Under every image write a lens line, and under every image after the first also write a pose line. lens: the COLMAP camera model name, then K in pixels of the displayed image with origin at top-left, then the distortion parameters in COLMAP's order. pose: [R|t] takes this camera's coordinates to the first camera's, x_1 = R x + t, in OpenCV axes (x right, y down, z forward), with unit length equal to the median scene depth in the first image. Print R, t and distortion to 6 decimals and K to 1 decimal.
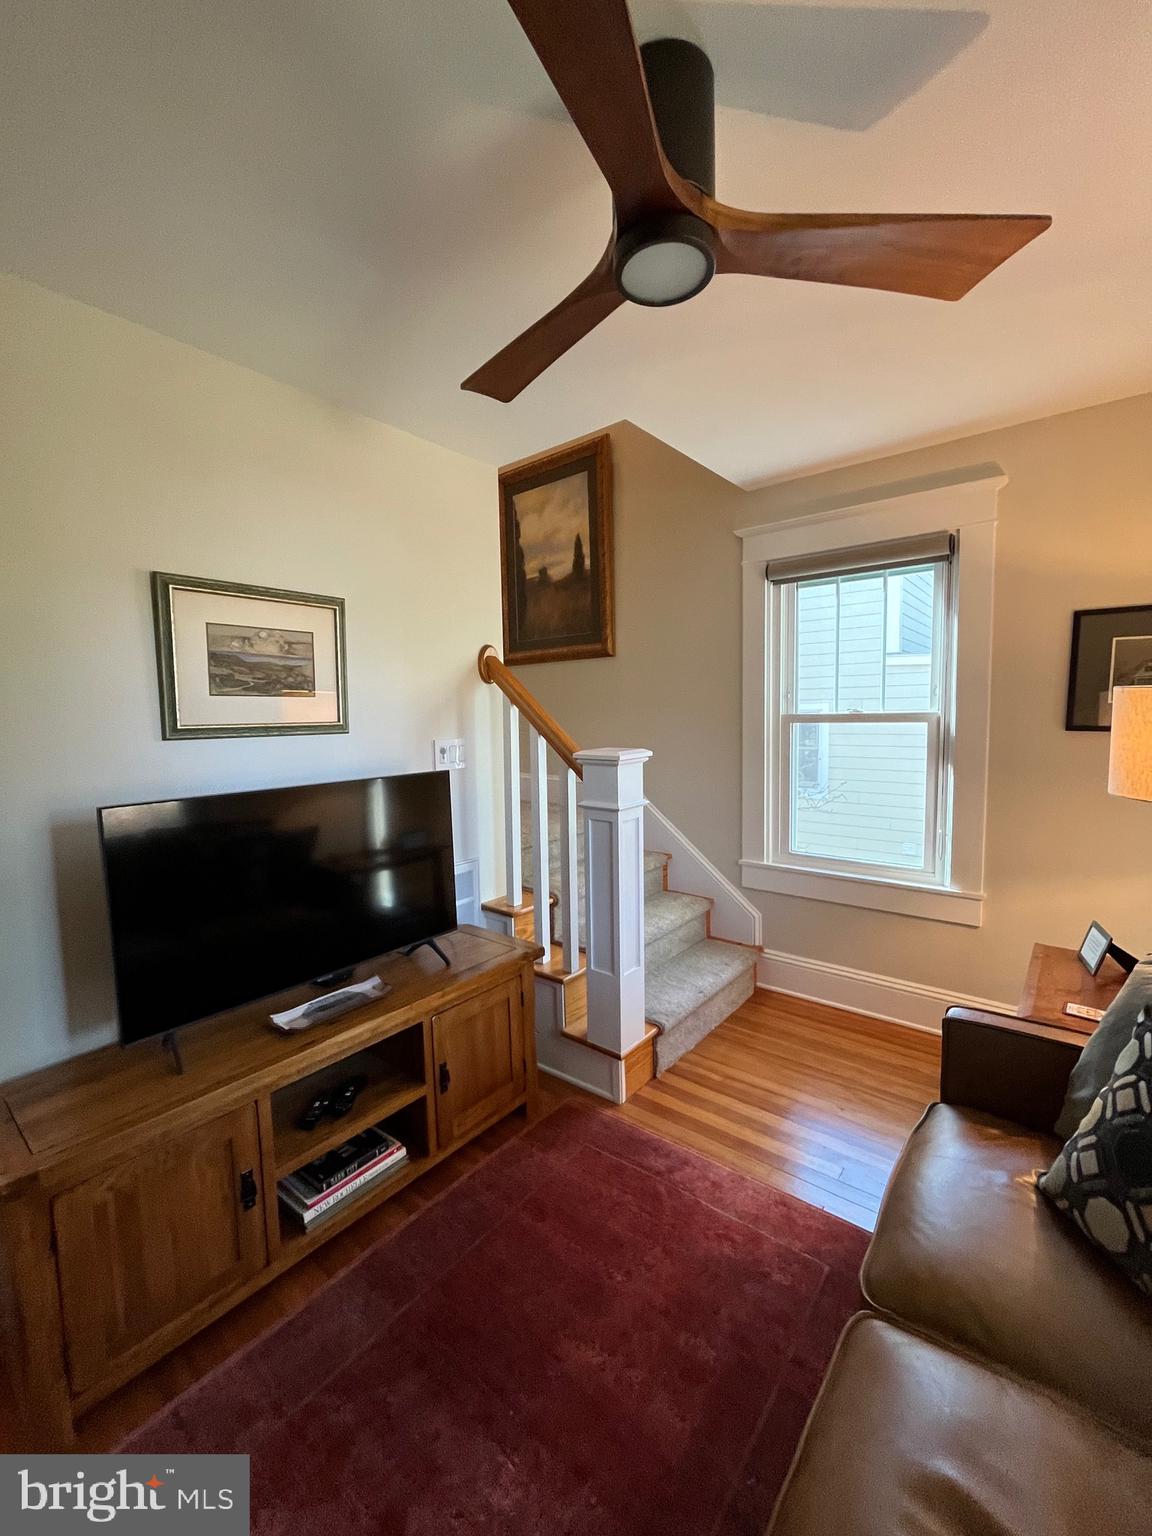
lens RADIAL K [[626.4, 0, 582.4], [0, 626.4, 771.4], [0, 0, 1]] dist [-0.001570, -0.000661]
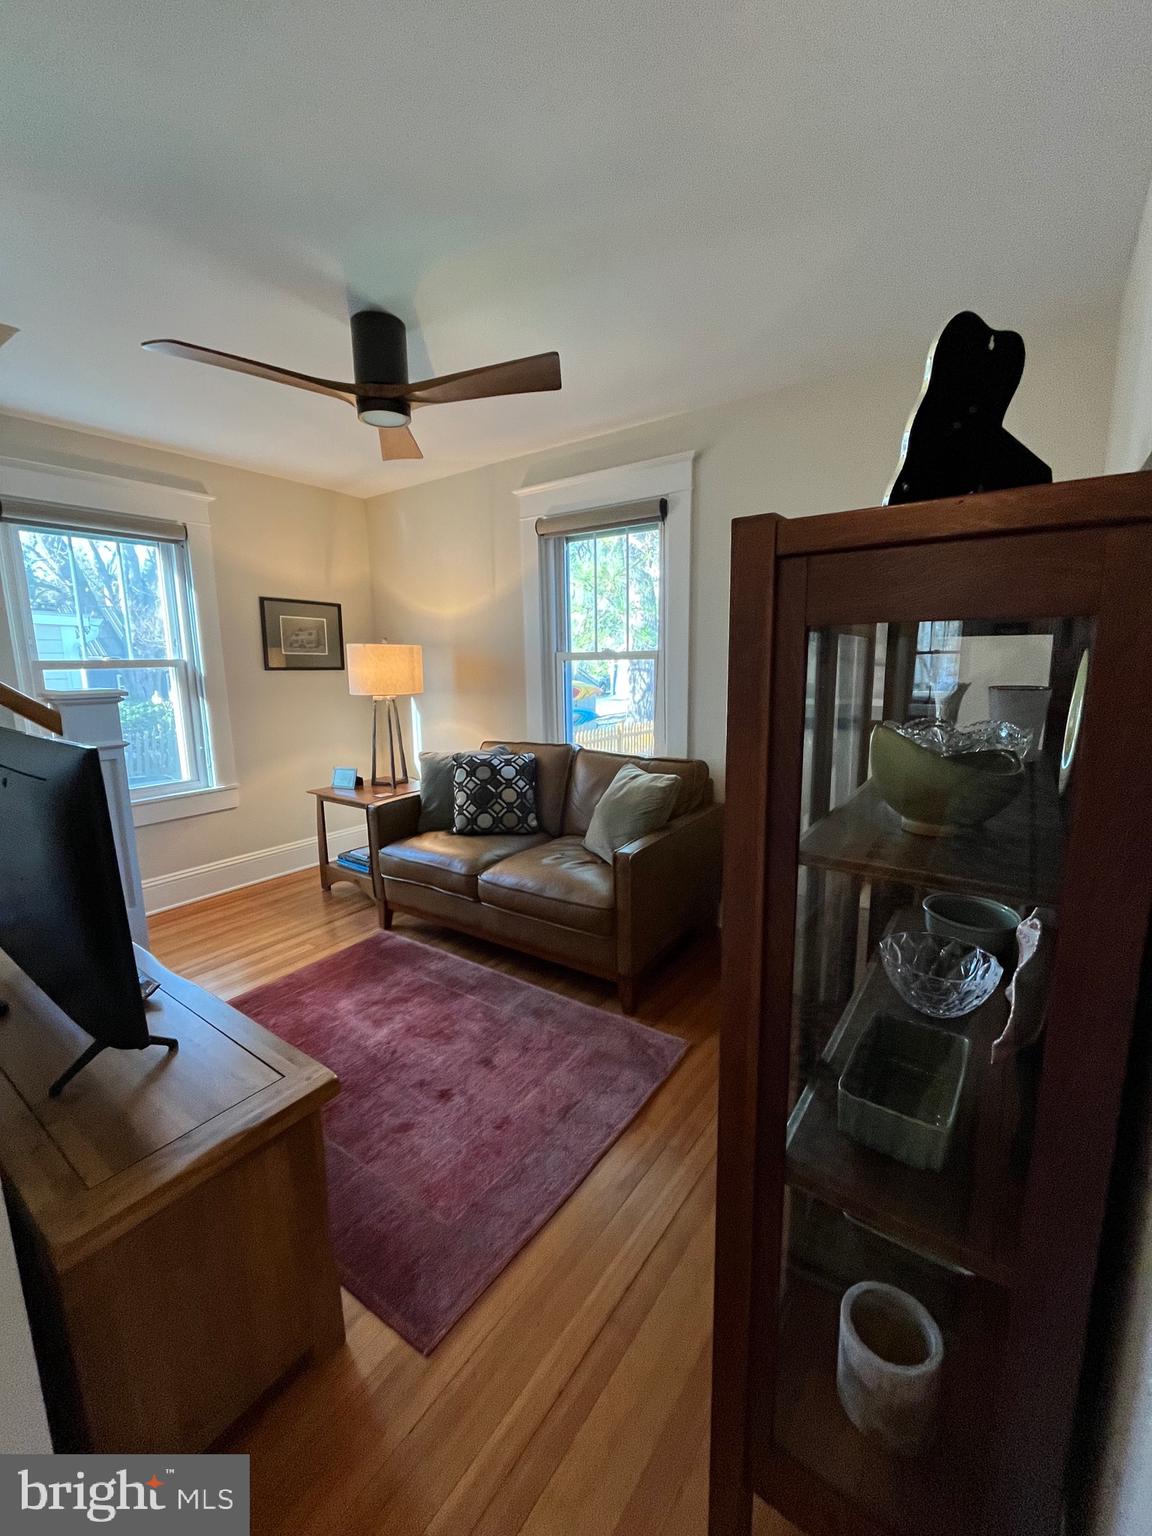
lens RADIAL K [[626.4, 0, 579.9], [0, 626.4, 764.8], [0, 0, 1]] dist [-0.001570, -0.000661]
pose [[-0.039673, -0.150200, 0.987859, -0.831207], [0.106962, 0.982319, 0.153653, 0.012347], [-0.993471, 0.111759, -0.022906, 0.227567]]
